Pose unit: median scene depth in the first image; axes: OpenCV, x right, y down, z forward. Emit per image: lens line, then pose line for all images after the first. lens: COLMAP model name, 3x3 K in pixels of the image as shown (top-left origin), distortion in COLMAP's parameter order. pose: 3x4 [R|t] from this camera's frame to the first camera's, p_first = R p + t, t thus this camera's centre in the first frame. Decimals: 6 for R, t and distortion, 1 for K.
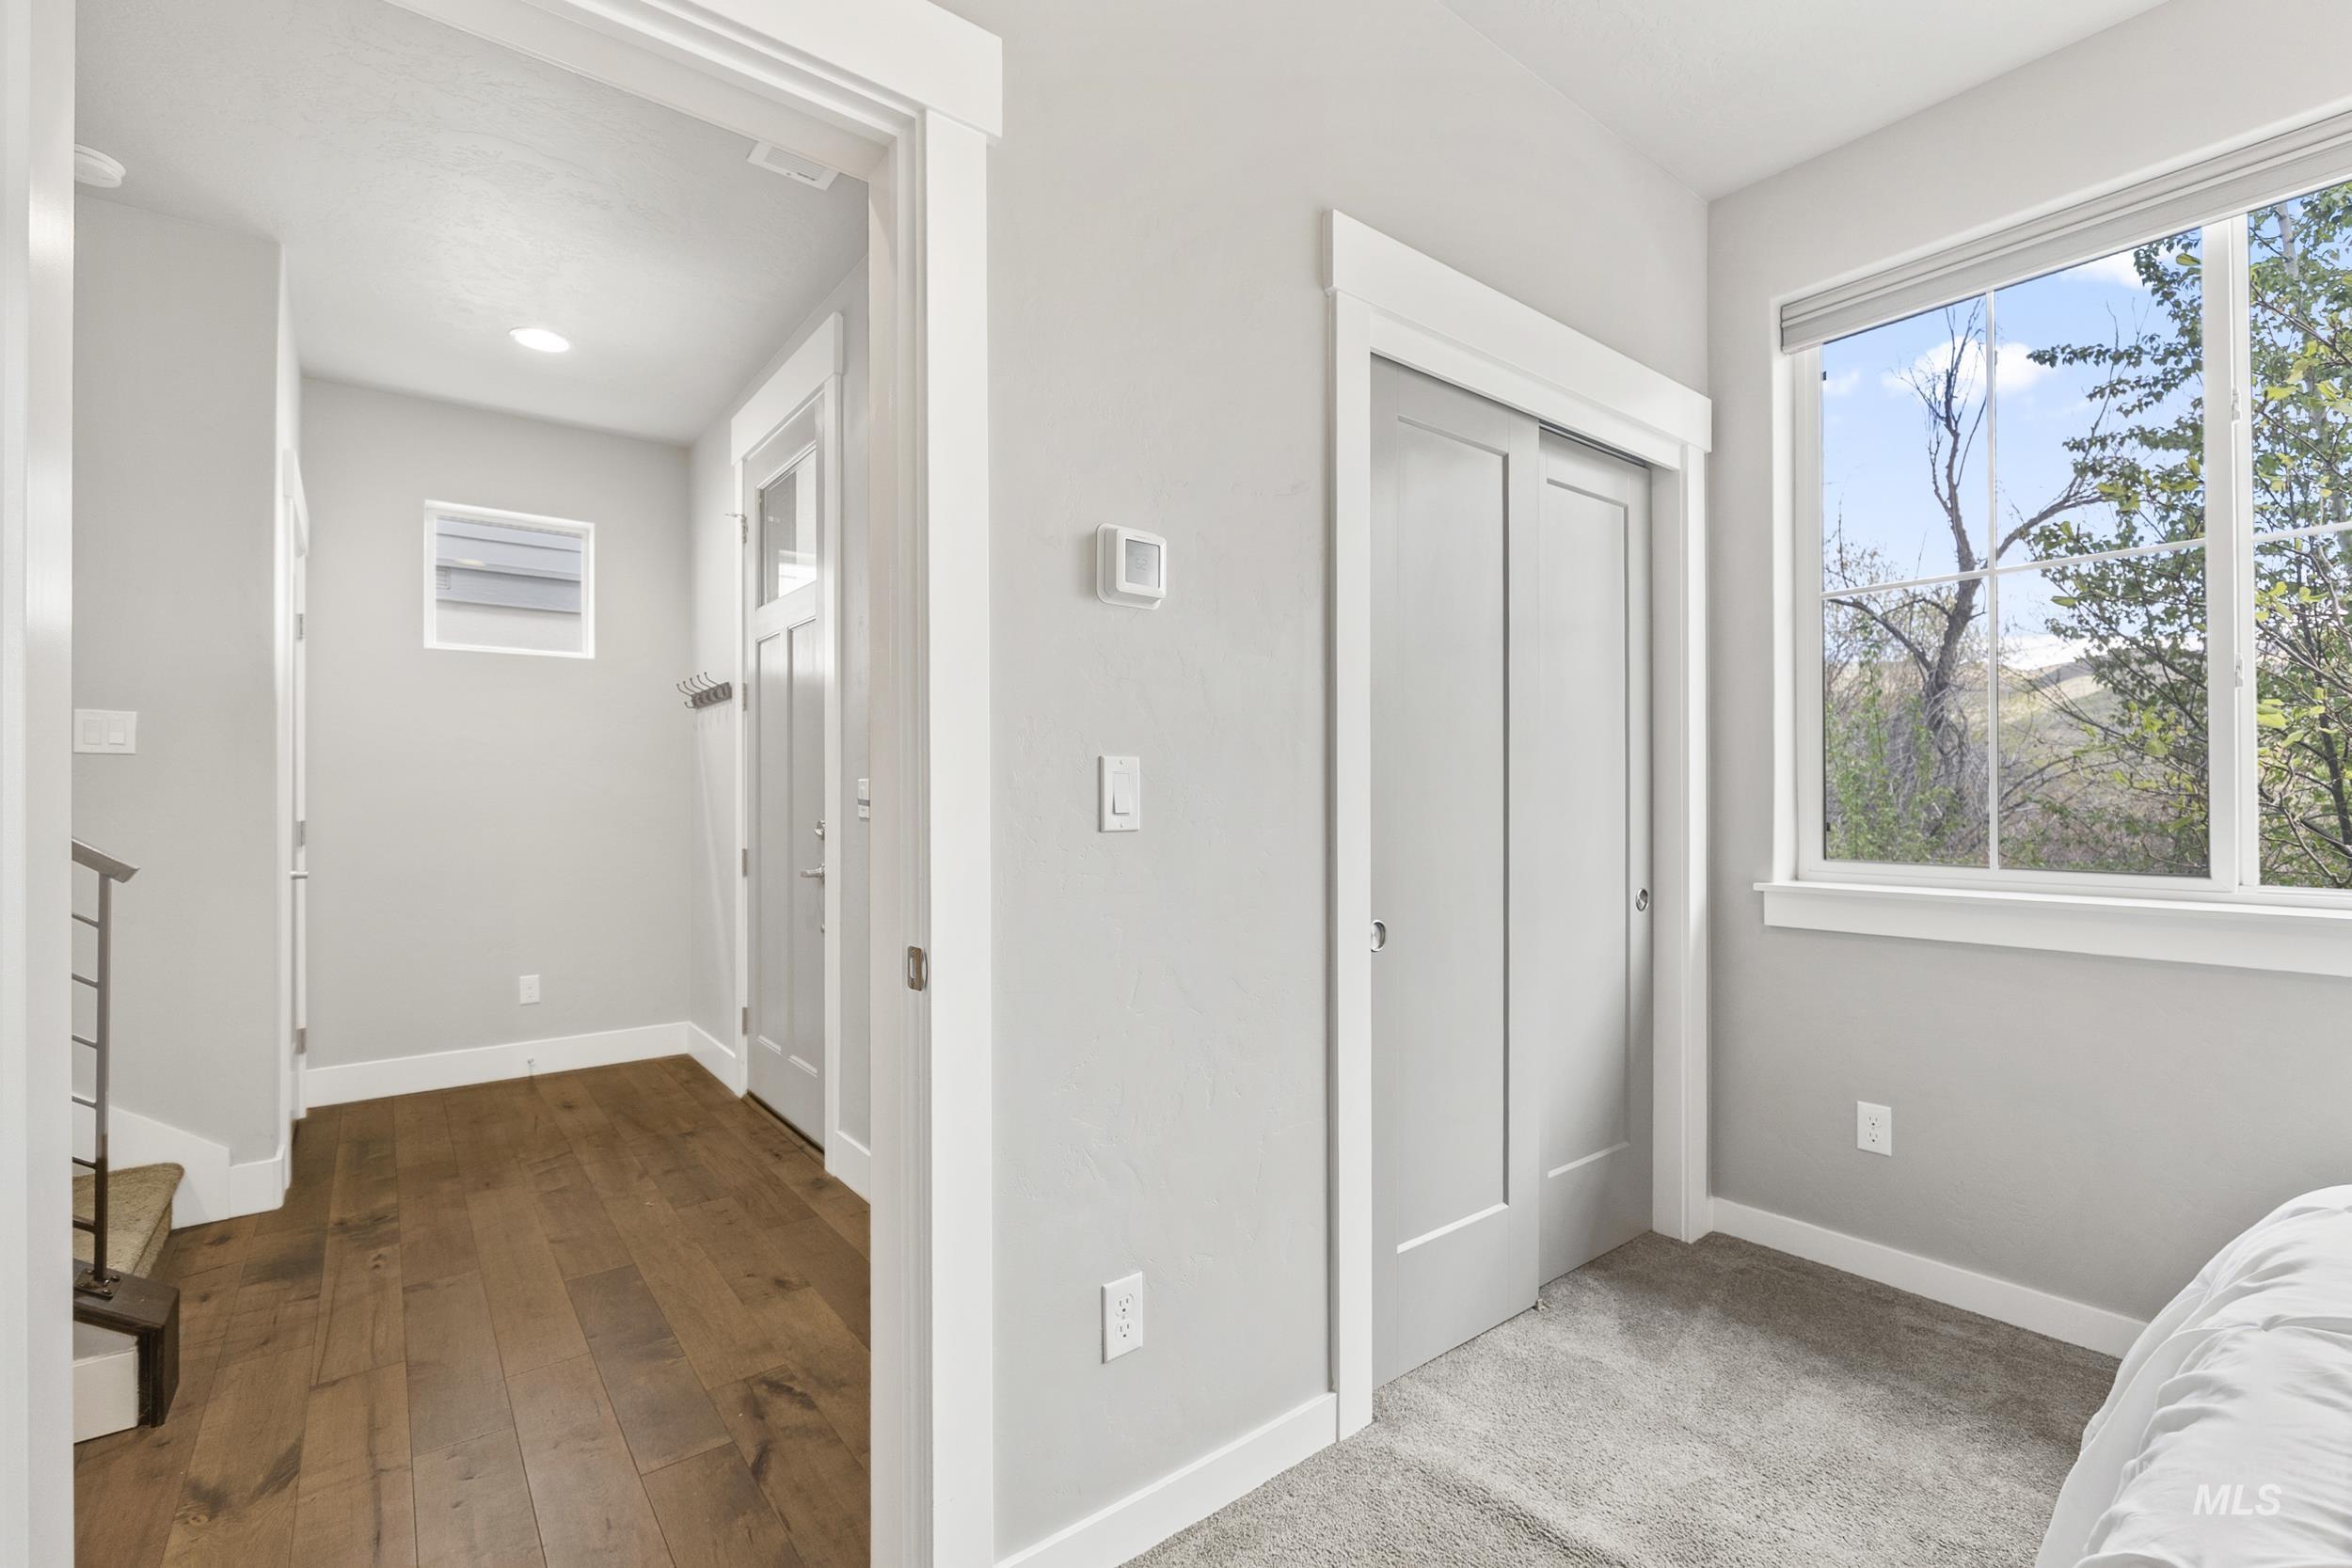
lens RADIAL K [[1031.3, 0, 1199.5], [0, 1031.3, 791.3], [0, 0, 1]] dist [-0.000559, -0.000077]
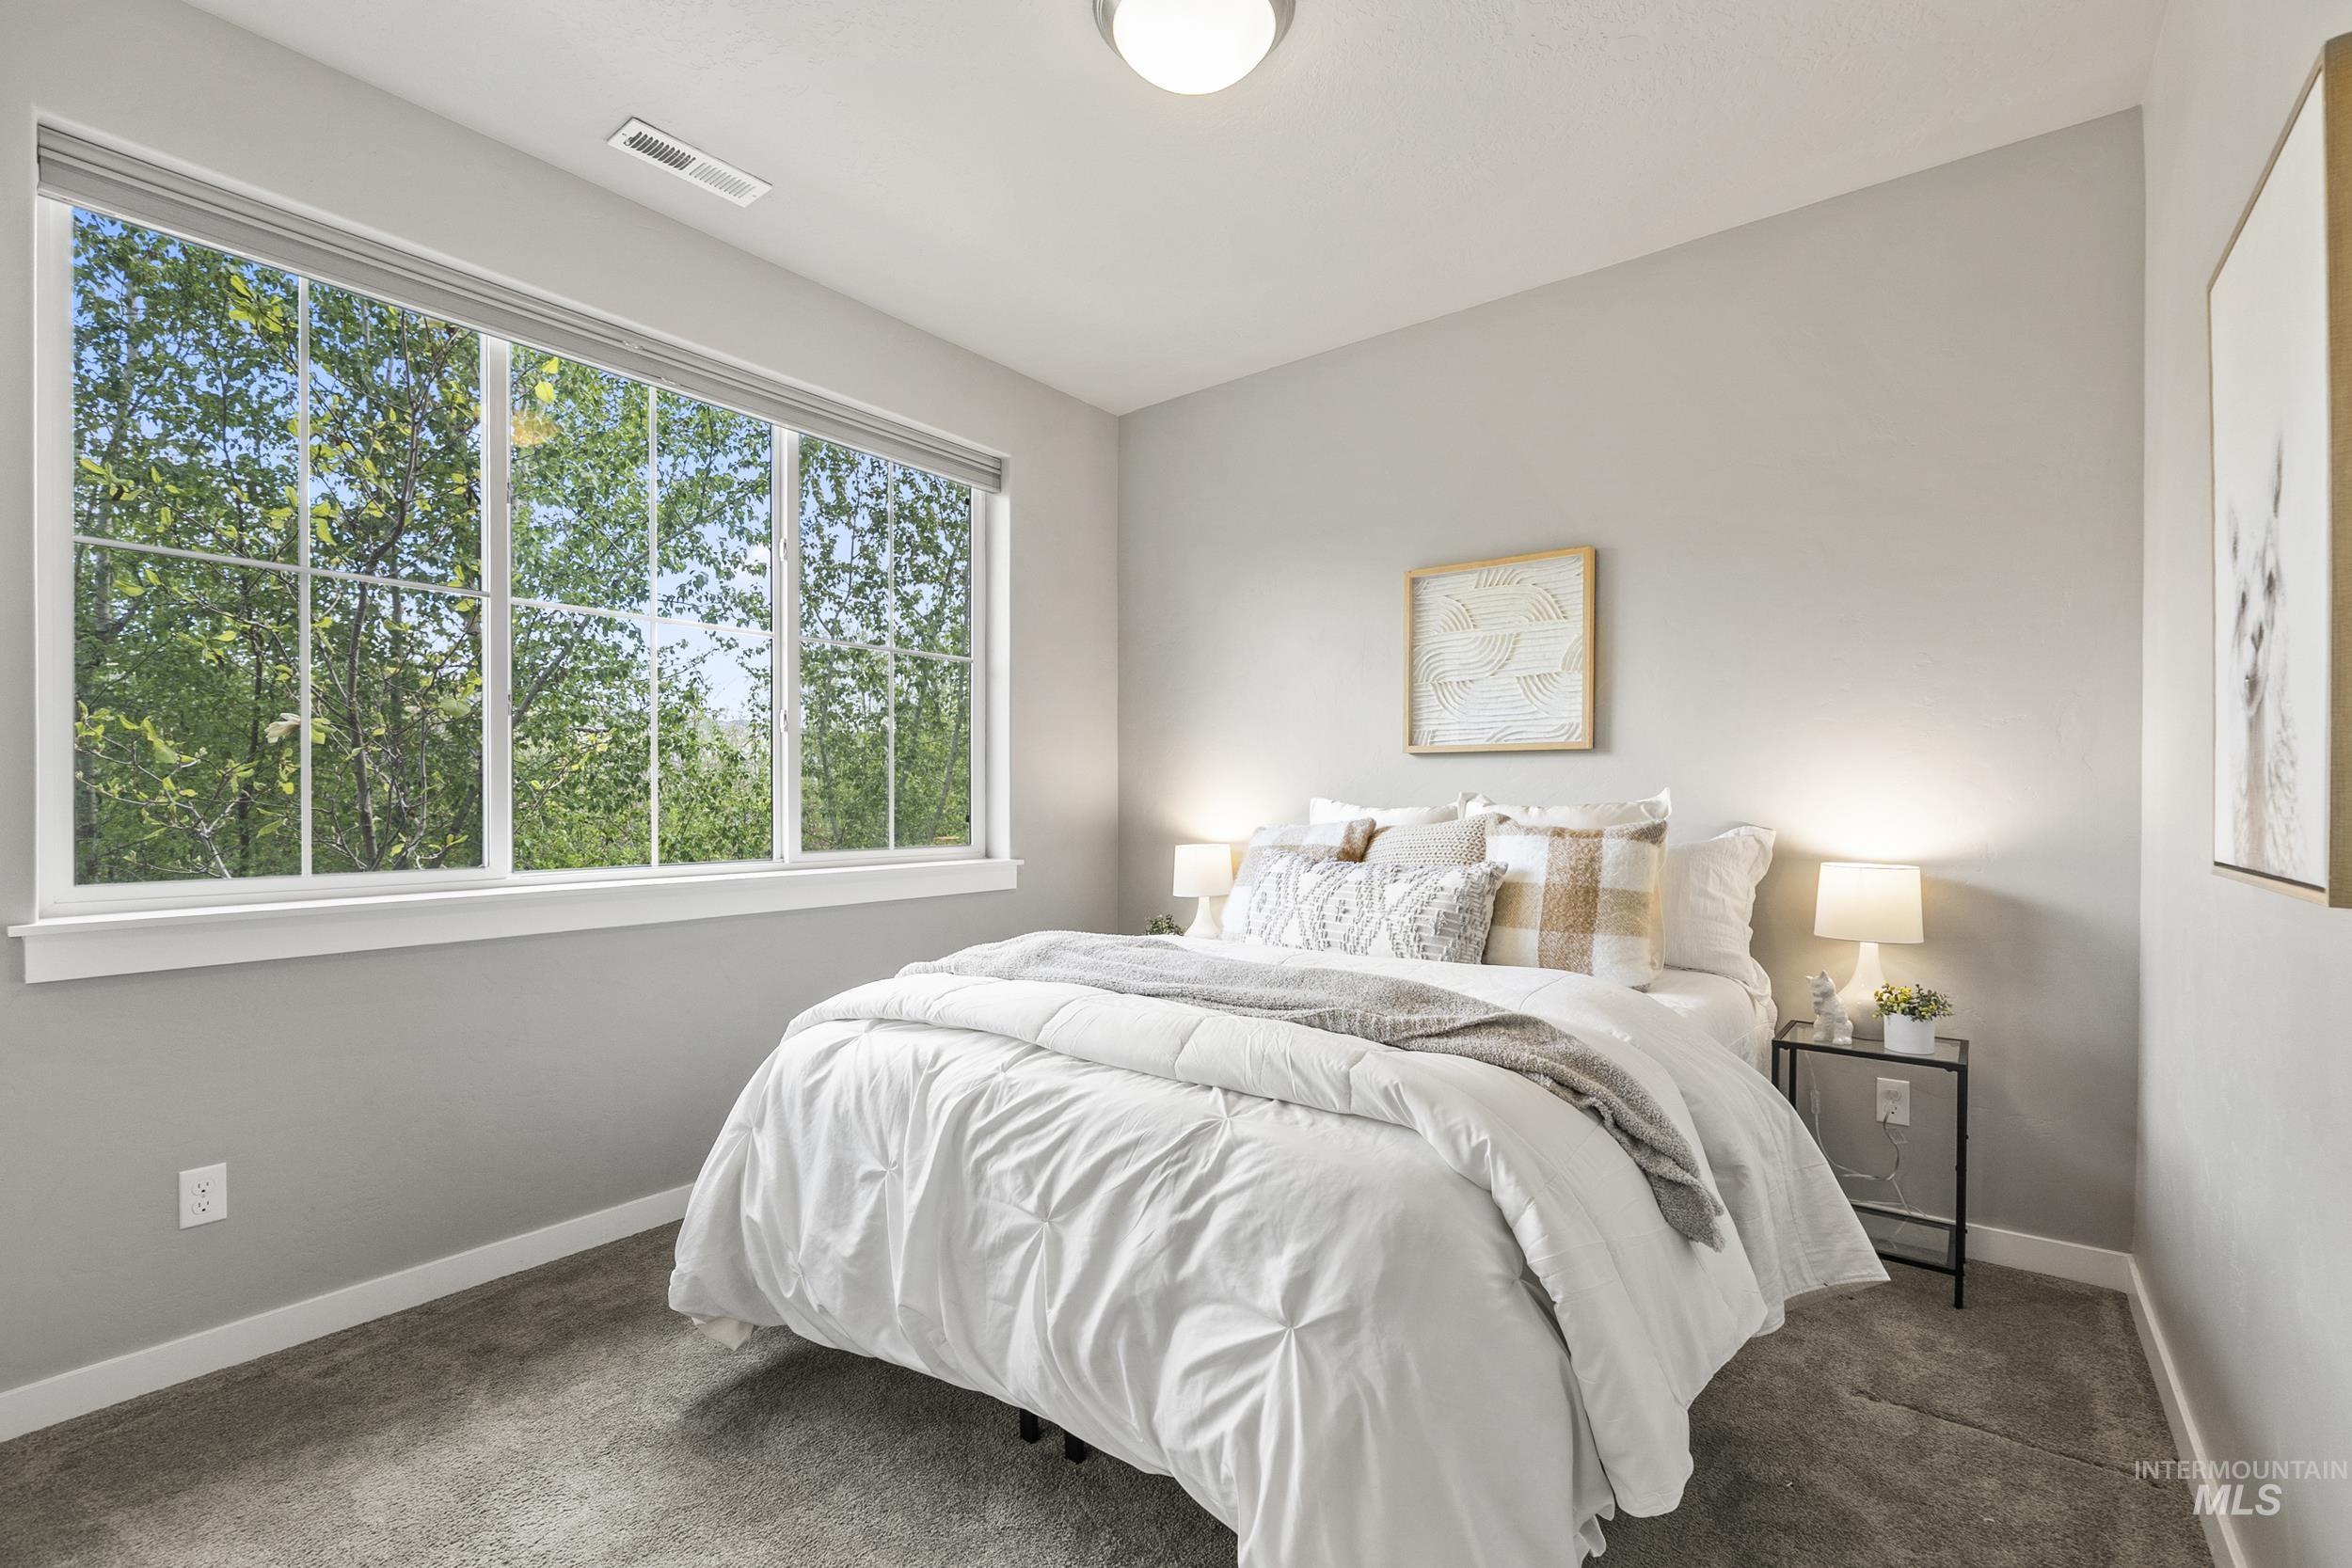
lens RADIAL K [[1031.3, 0, 1199.5], [0, 1031.3, 791.3], [0, 0, 1]] dist [-0.000559, -0.000077]
pose [[-0.230246, 0.002811, 0.973128, -0.386463], [-0.001717, 0.999993, -0.003294, -0.002293], [-0.973131, -0.002429, -0.230239, 0.438473]]
